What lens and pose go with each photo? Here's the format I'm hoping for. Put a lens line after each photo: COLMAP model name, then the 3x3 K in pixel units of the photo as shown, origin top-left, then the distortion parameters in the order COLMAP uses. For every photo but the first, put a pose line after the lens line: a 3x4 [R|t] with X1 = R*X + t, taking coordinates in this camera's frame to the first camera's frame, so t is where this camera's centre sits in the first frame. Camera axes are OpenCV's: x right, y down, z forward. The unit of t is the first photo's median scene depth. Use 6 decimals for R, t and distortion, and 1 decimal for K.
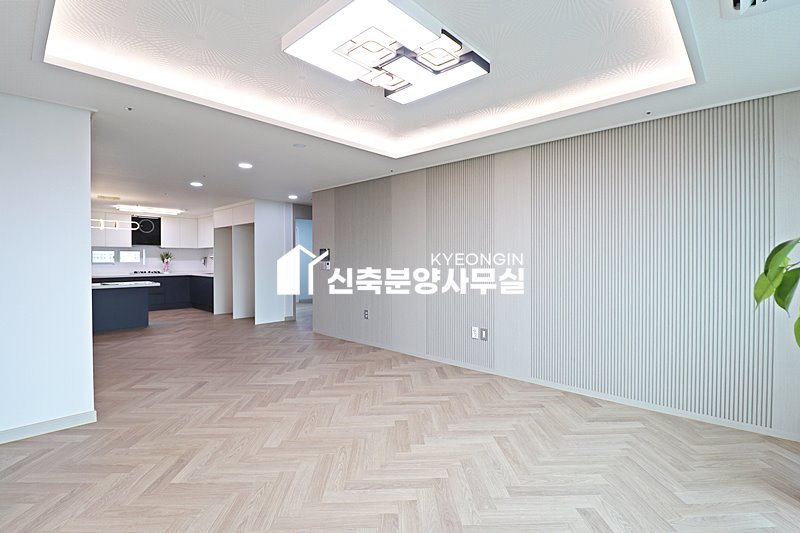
lens RADIAL K [[374.6, 0, 400.0], [0, 374.6, 261.9], [0, 0, 1]] dist [-0.010170, -0.000196]
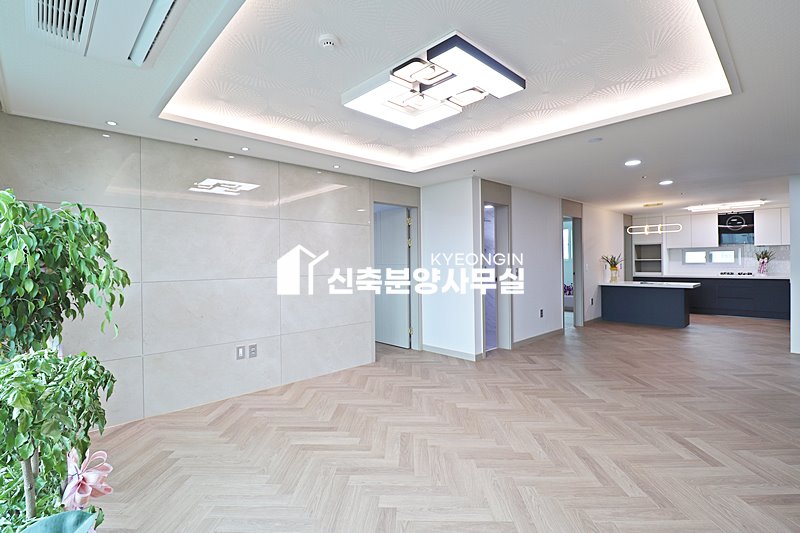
lens RADIAL K [[374.6, 0, 400.0], [0, 374.6, 261.9], [0, 0, 1]] dist [-0.010170, -0.000196]
pose [[-0.052334, 0.004072, -0.998621, 0.644845], [0.004408, 0.999983, 0.003847, -0.019313], [0.998620, -0.004201, -0.052351, 0.551913]]
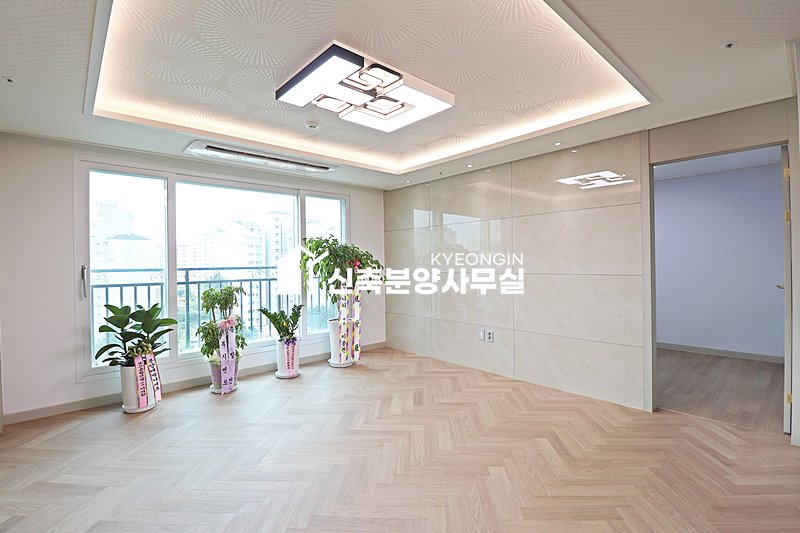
lens RADIAL K [[381.6, 0, 408.3], [0, 381.6, 262.4], [0, 0, 1]] dist [0.038086, 0.000014]
pose [[-0.997665, 0.017250, 0.066084, -0.127249], [0.017713, 0.999822, 0.006424, -0.019465], [-0.065961, 0.007580, -0.997793, 1.262904]]
